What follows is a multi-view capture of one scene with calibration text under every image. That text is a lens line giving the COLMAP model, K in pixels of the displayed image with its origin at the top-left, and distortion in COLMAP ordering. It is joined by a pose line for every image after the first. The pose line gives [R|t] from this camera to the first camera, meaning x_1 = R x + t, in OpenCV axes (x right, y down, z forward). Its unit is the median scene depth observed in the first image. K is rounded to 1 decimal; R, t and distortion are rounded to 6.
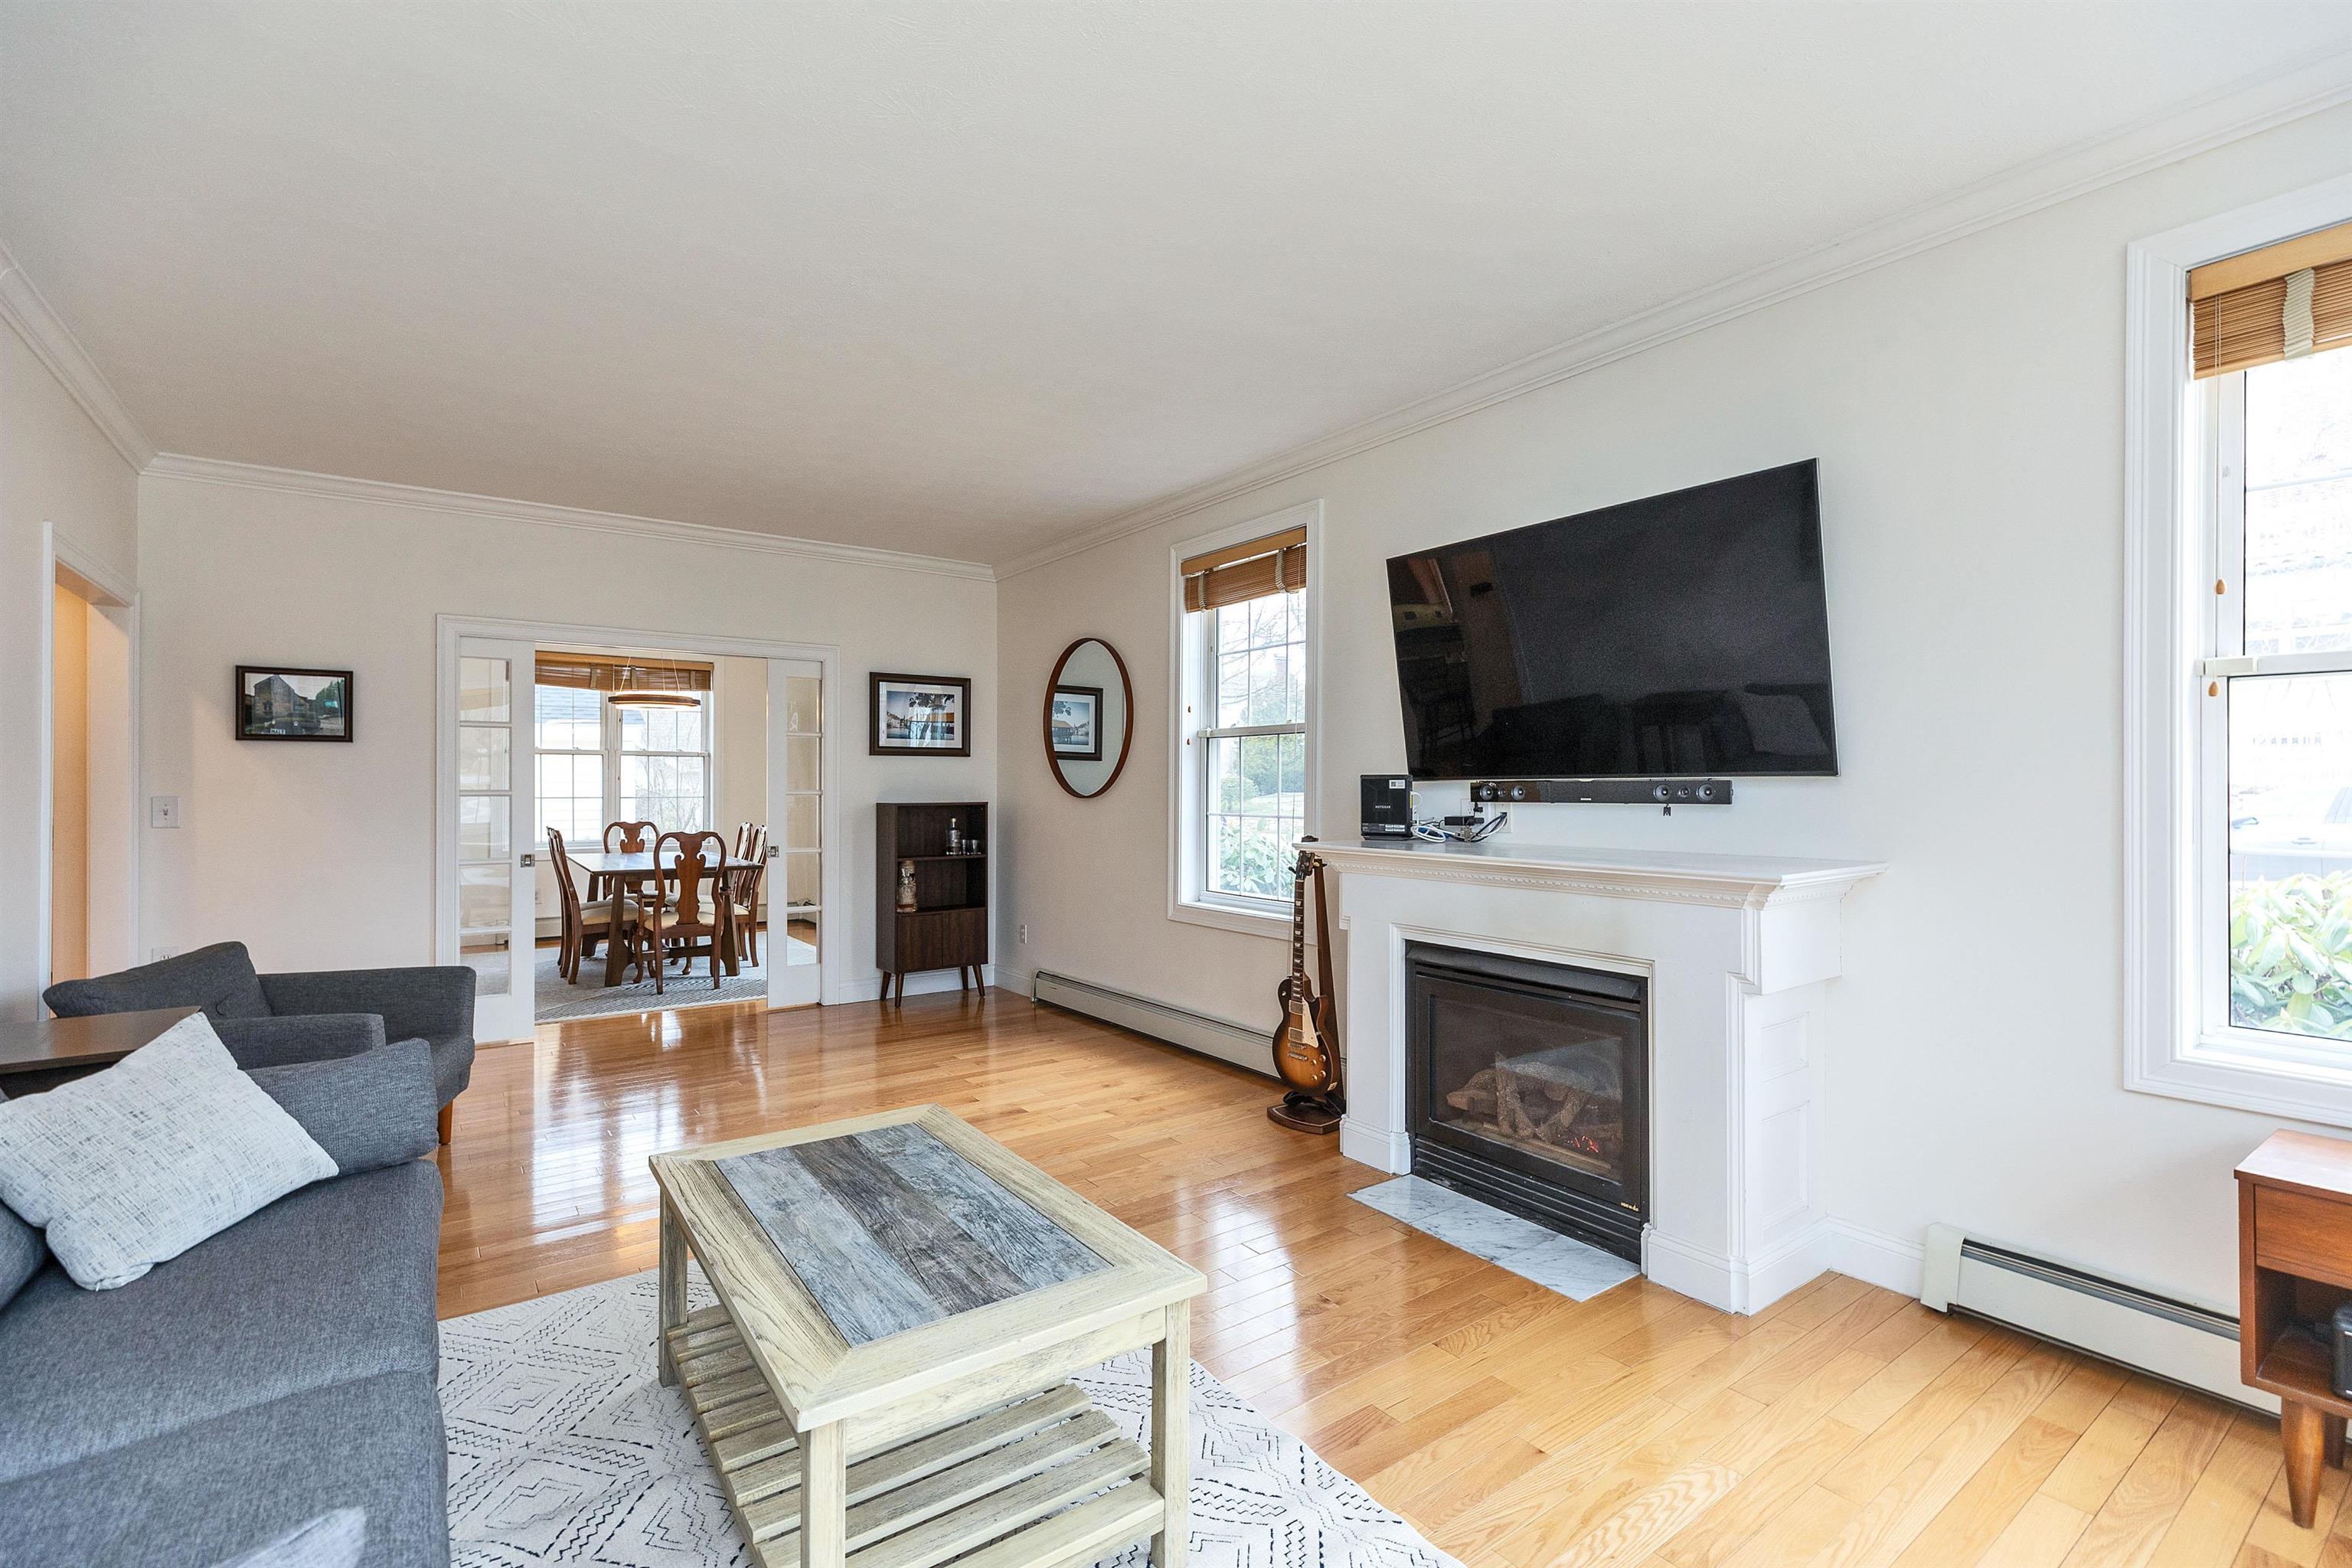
lens RADIAL K [[1041.8, 0, 1164.6], [0, 1041.8, 790.3], [0, 0, 1]] dist [0.005125, 0.000210]
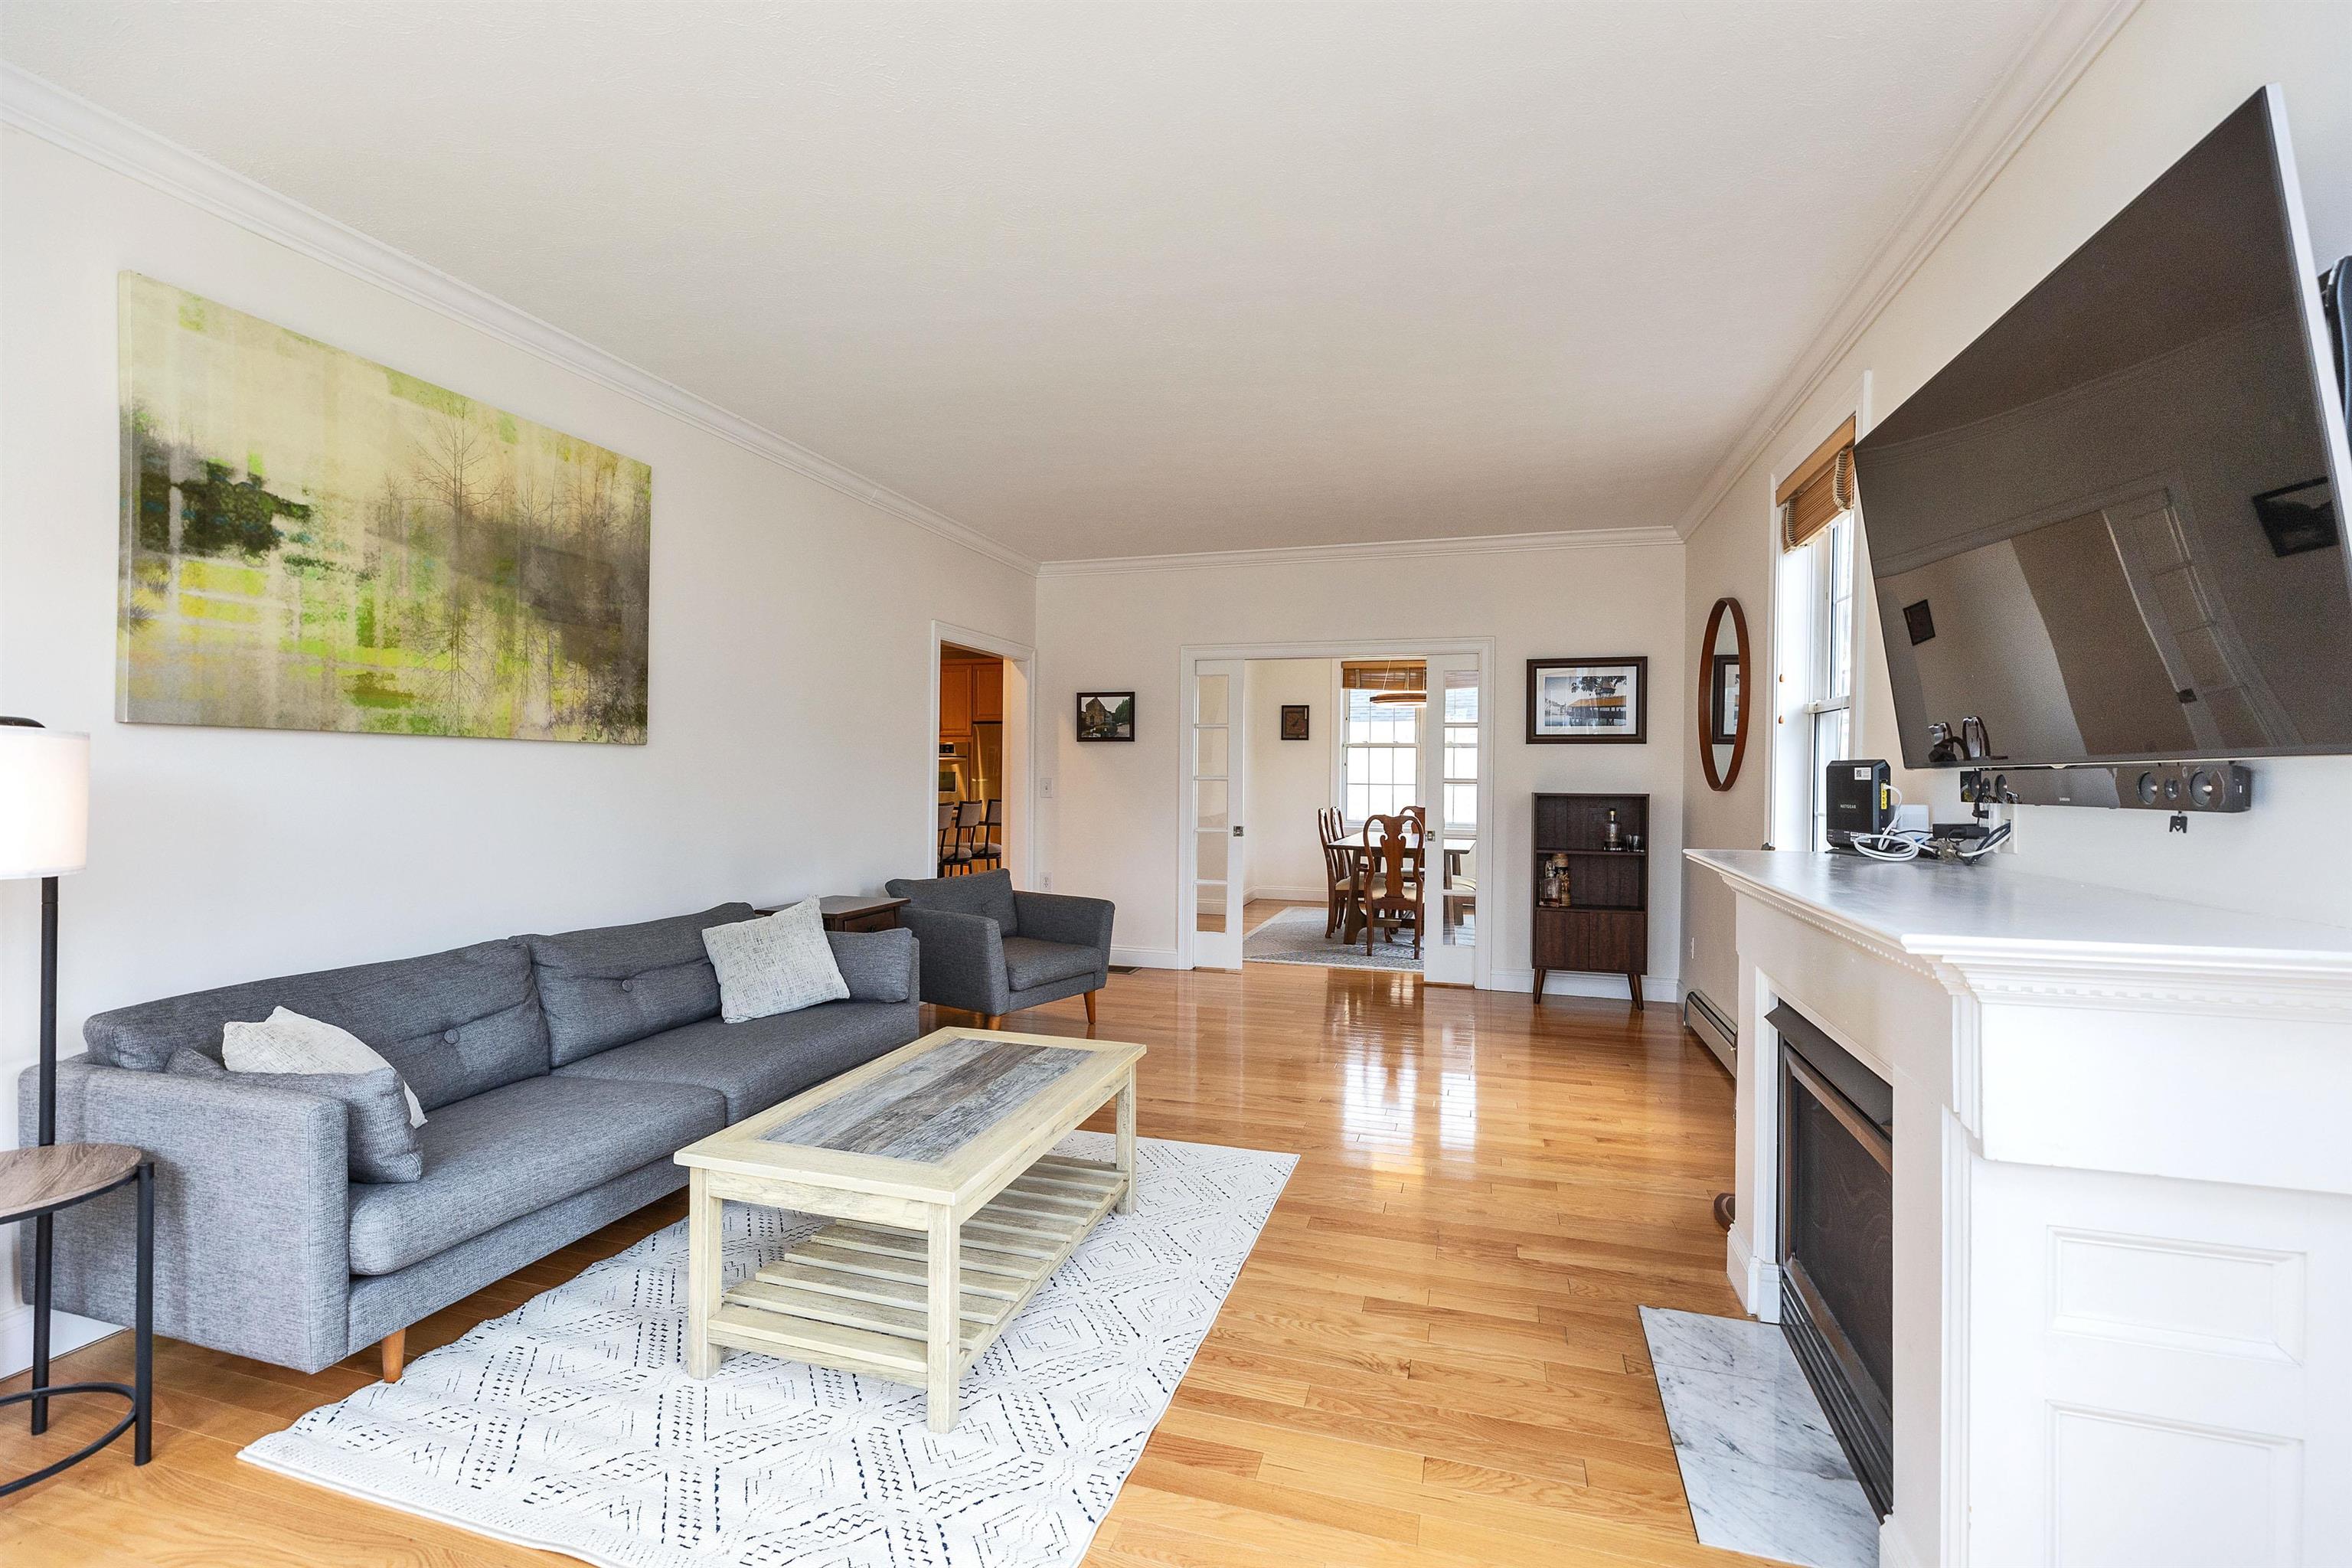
lens RADIAL K [[1041.8, 0, 1164.6], [0, 1041.8, 790.3], [0, 0, 1]] dist [0.005125, 0.000210]
pose [[0.605987, 0.017588, -0.795280, 0.382439], [-0.011315, 0.999845, 0.013491, 0.000965], [0.795394, 0.000823, 0.606092, 0.170679]]
